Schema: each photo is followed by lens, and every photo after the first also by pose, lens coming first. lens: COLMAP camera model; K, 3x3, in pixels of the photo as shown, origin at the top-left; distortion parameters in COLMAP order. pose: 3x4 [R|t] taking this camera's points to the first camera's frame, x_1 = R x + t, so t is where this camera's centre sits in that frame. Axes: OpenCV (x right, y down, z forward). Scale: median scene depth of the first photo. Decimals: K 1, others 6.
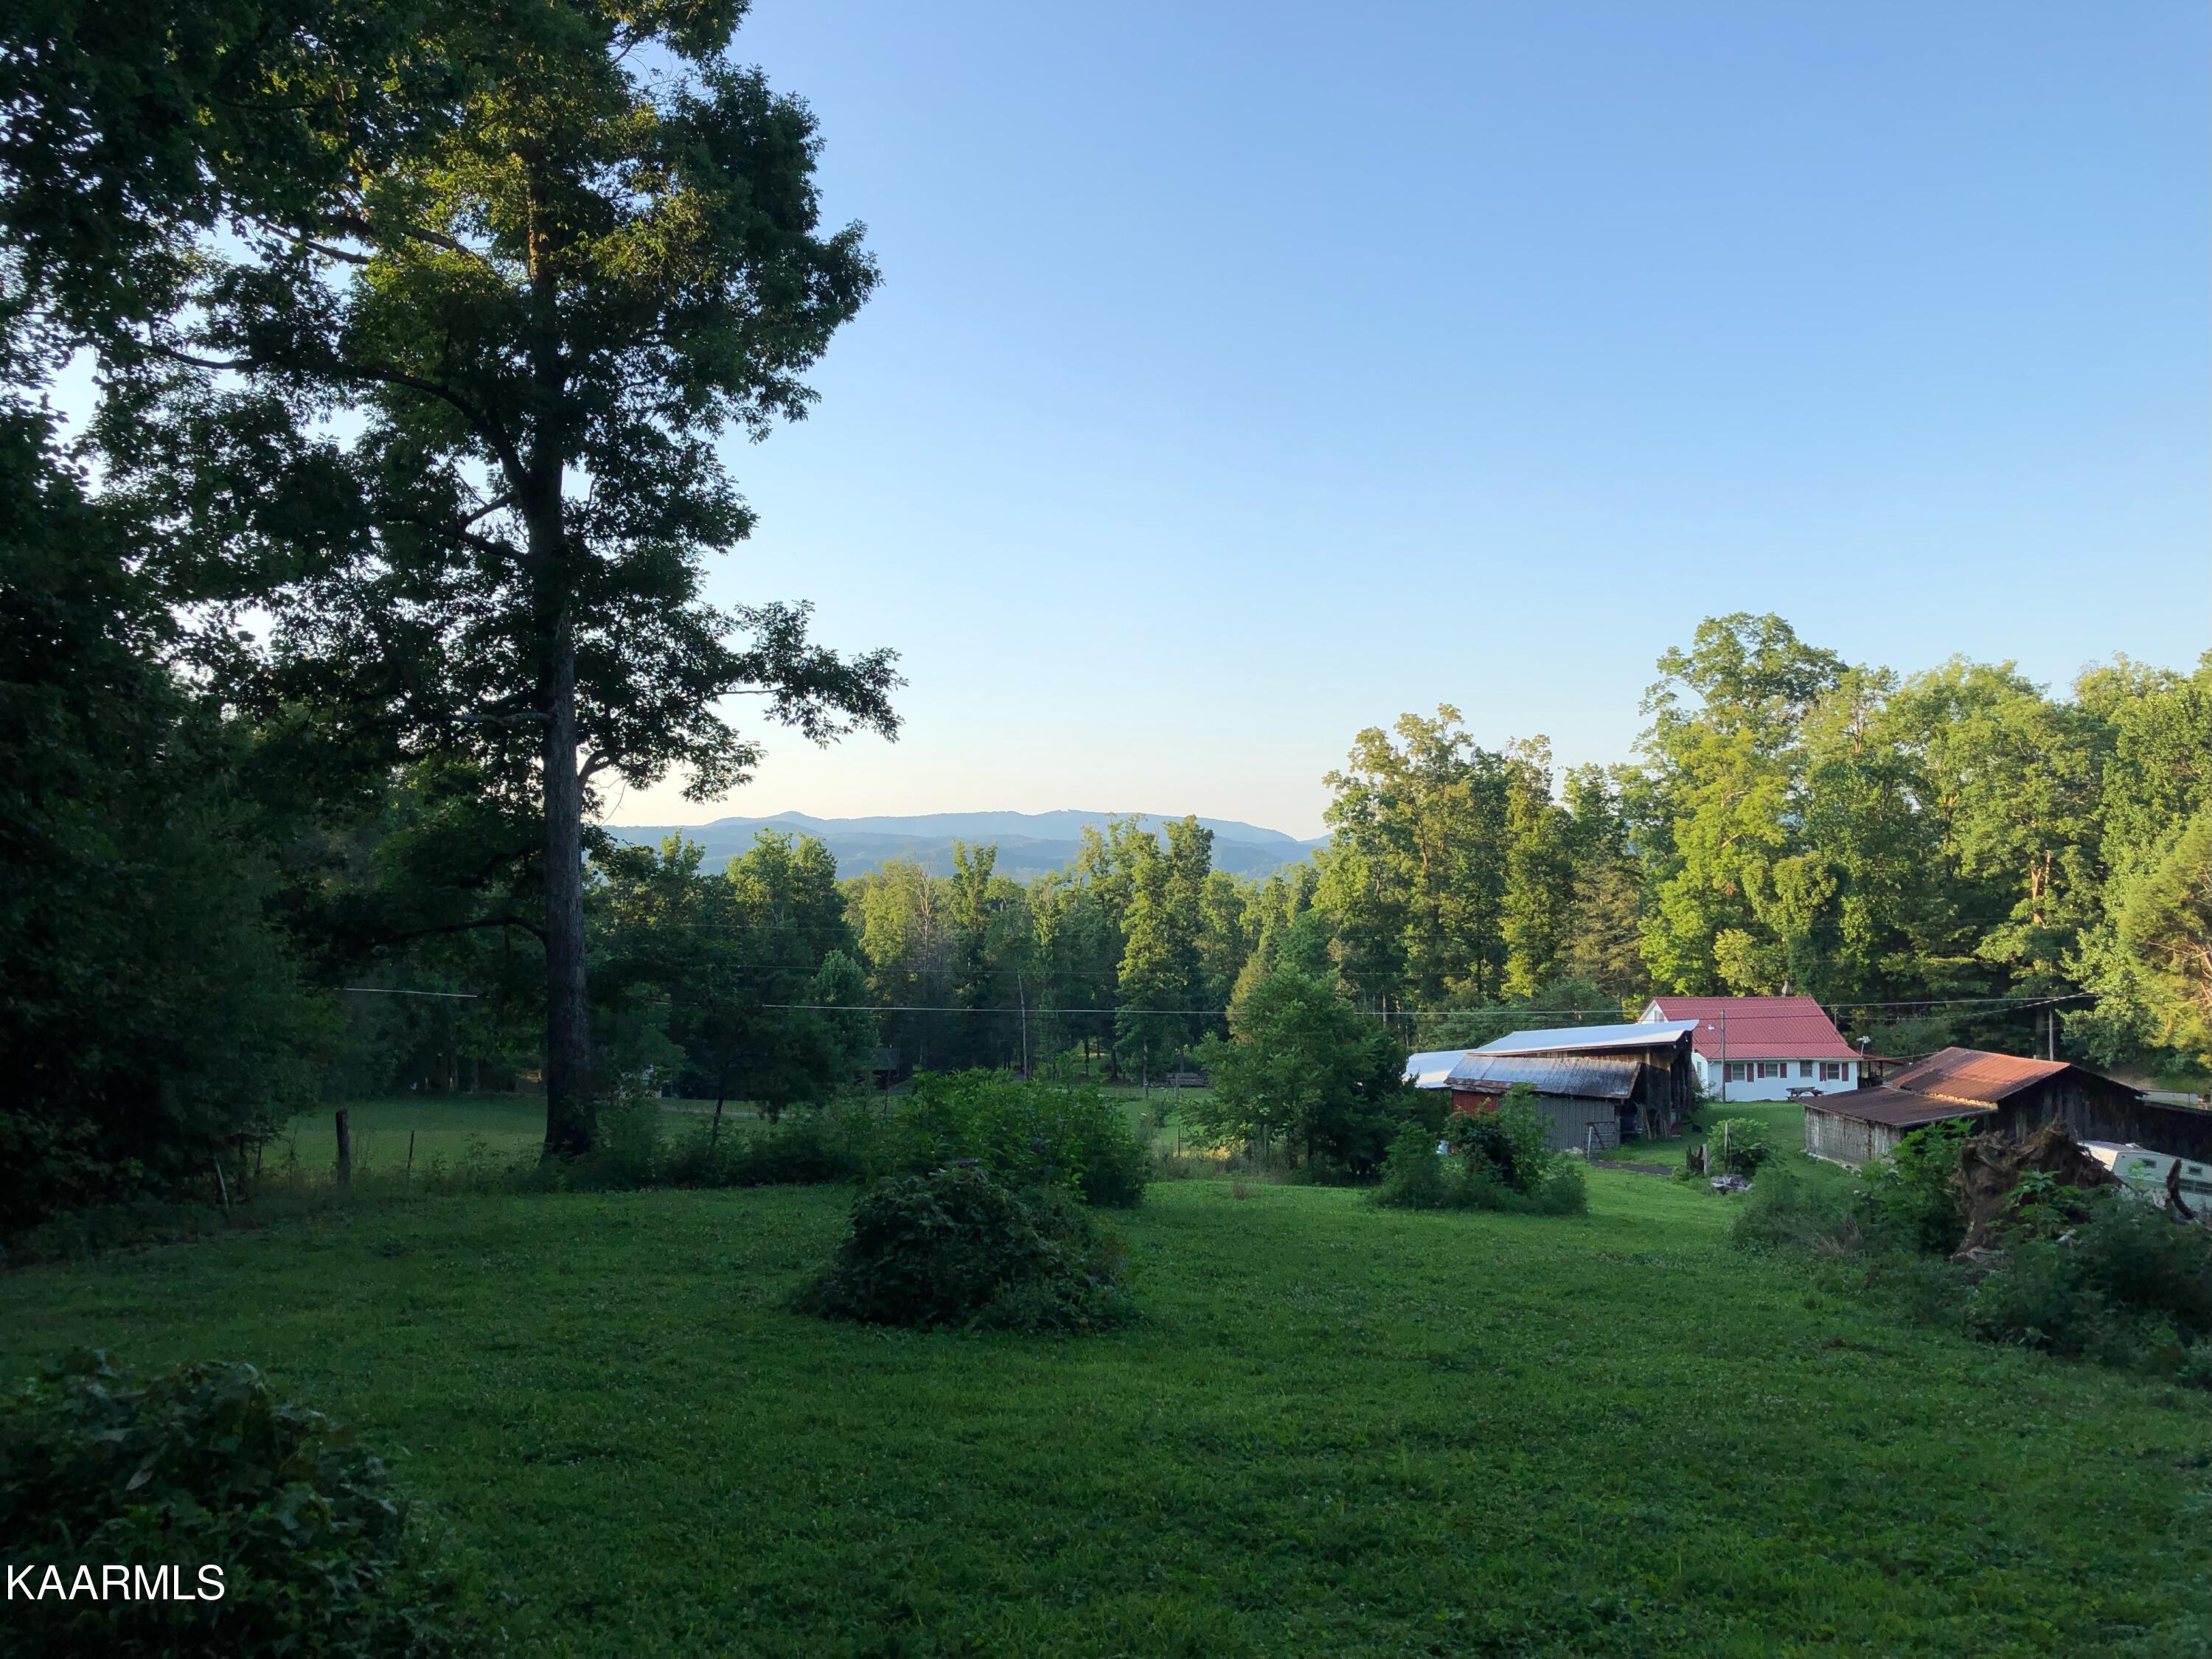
lens RADIAL K [[1815.0, 0, 1108.0], [0, 1815.0, 843.3], [0, 0, 1]] dist [0.141697, 0.001297]
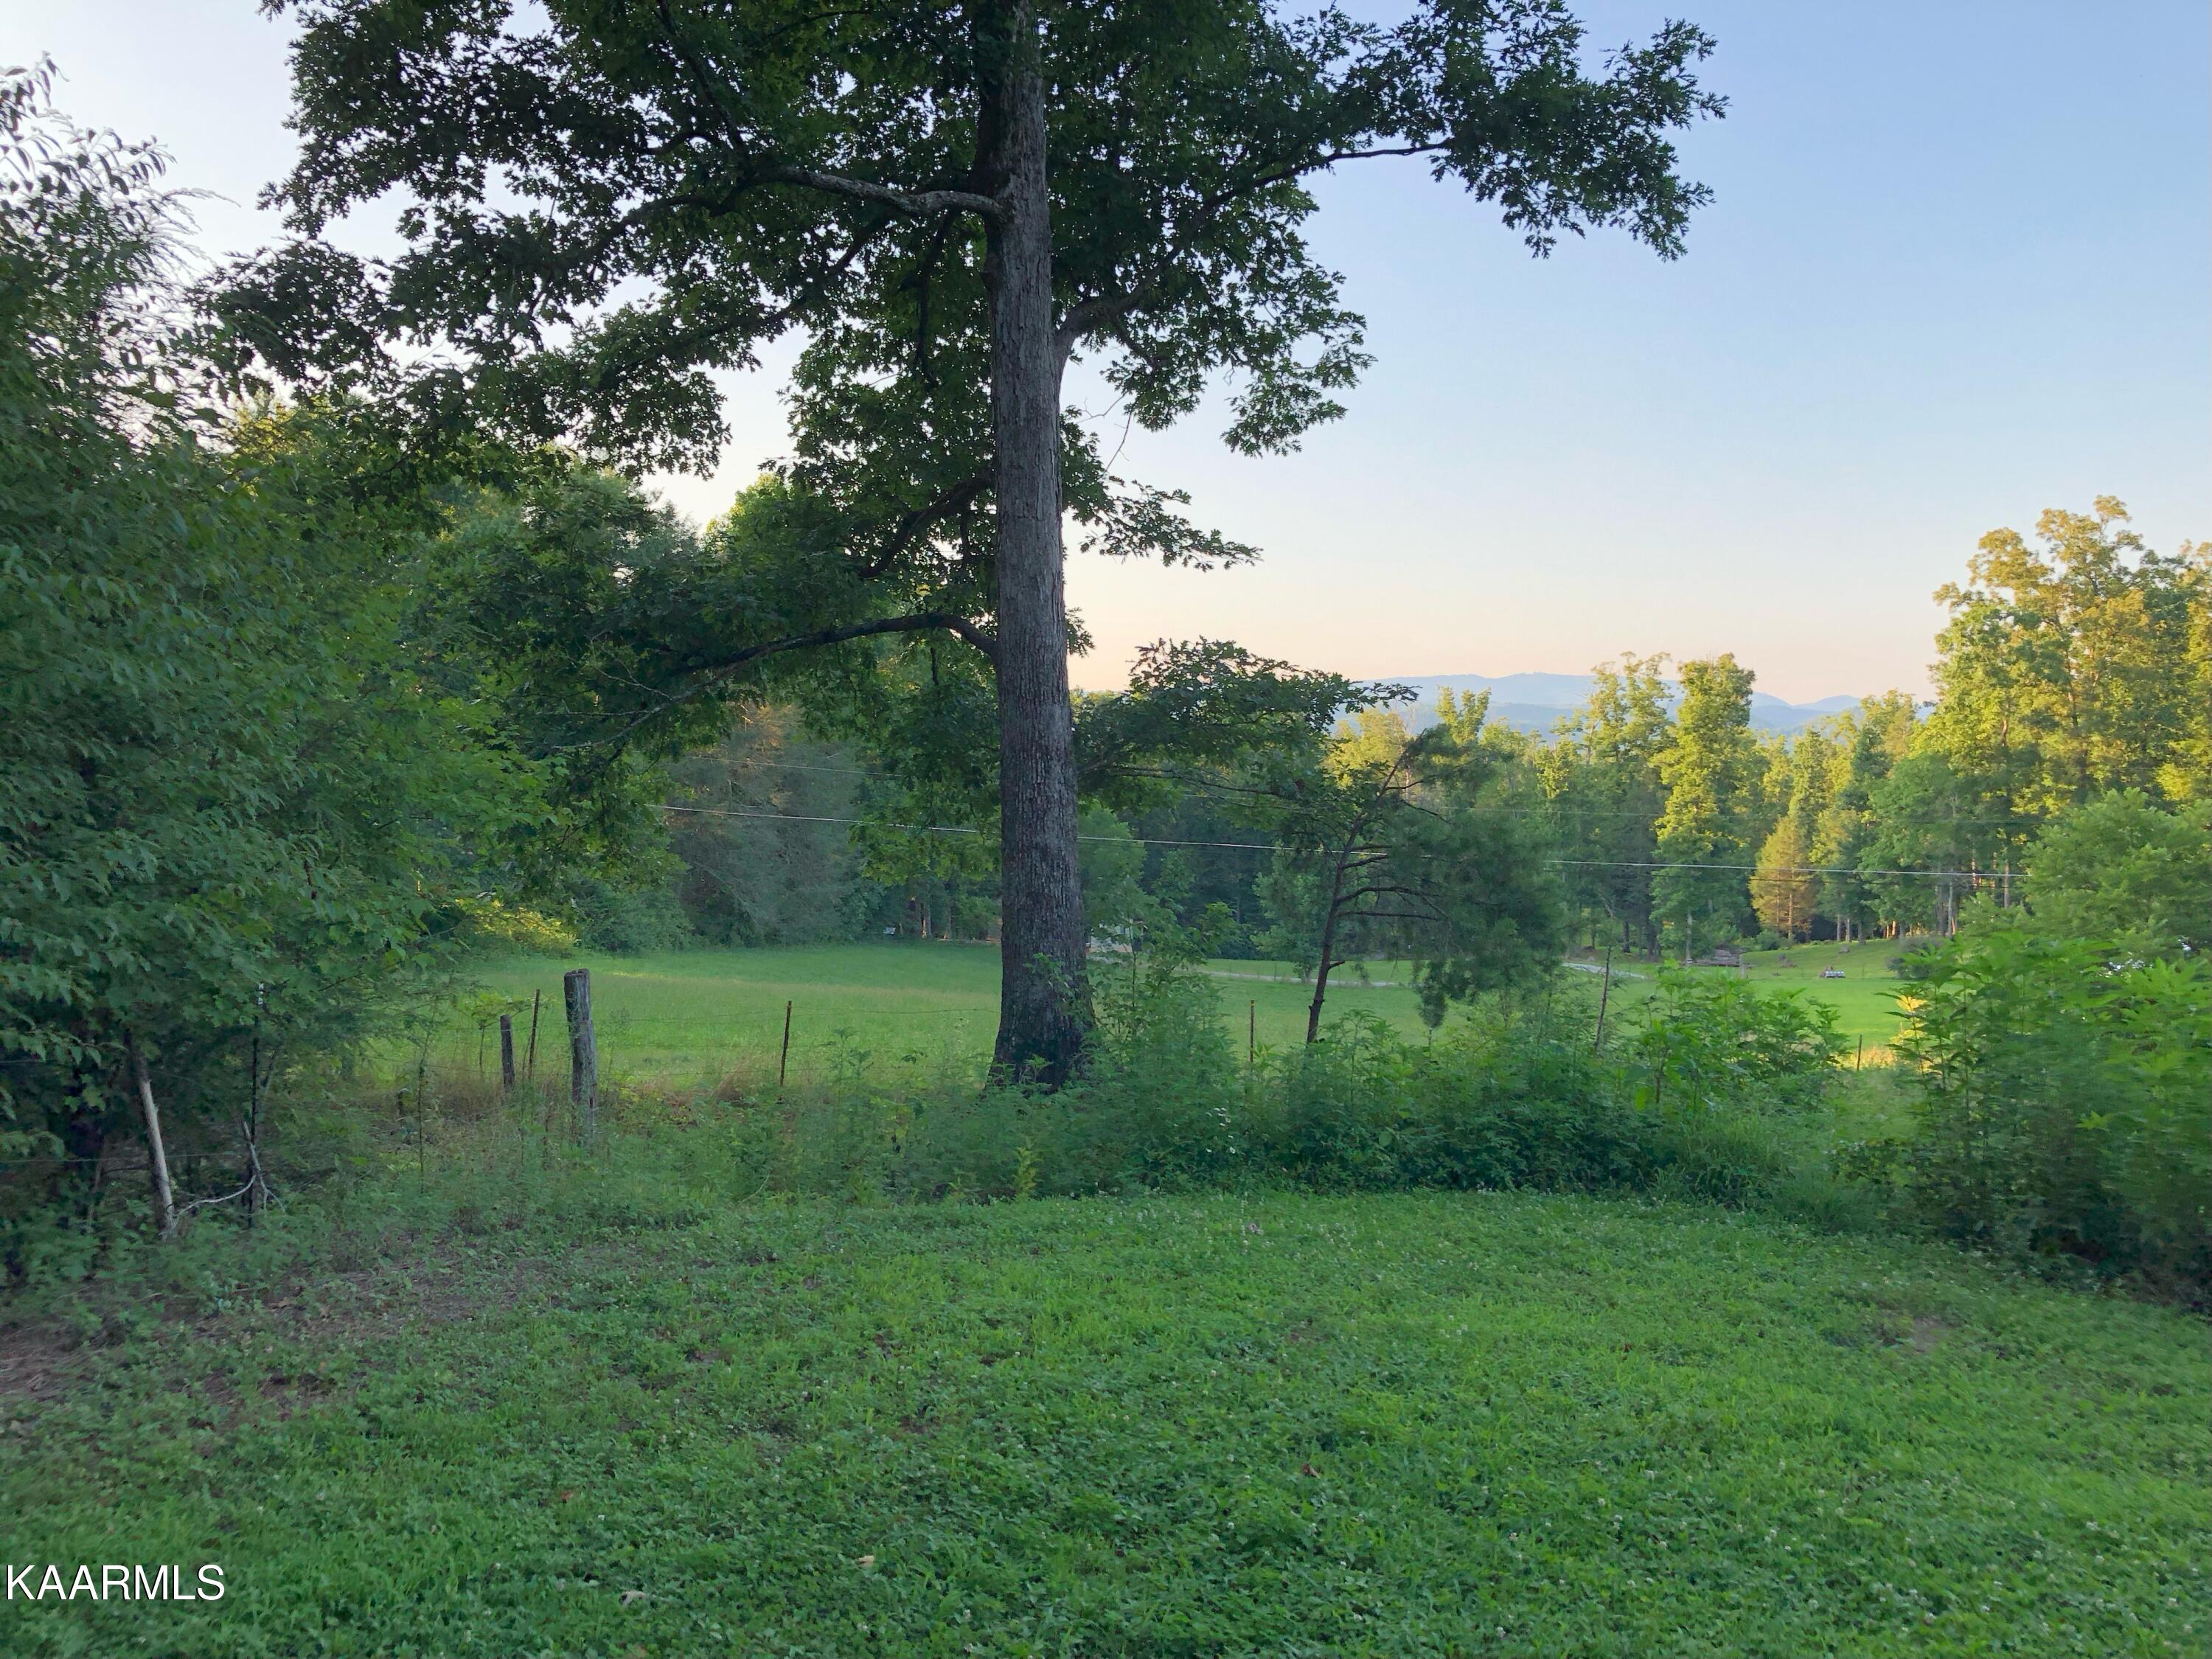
lens RADIAL K [[1802.4, 0, 1107.5], [0, 1802.4, 827.4], [0, 0, 1]] dist [0.000909, 0.005996]
pose [[0.969565, 0.019432, -0.244062, -0.040702], [-0.003892, 0.997943, 0.063994, 0.018611], [0.244803, -0.061097, 0.967646, 0.138752]]
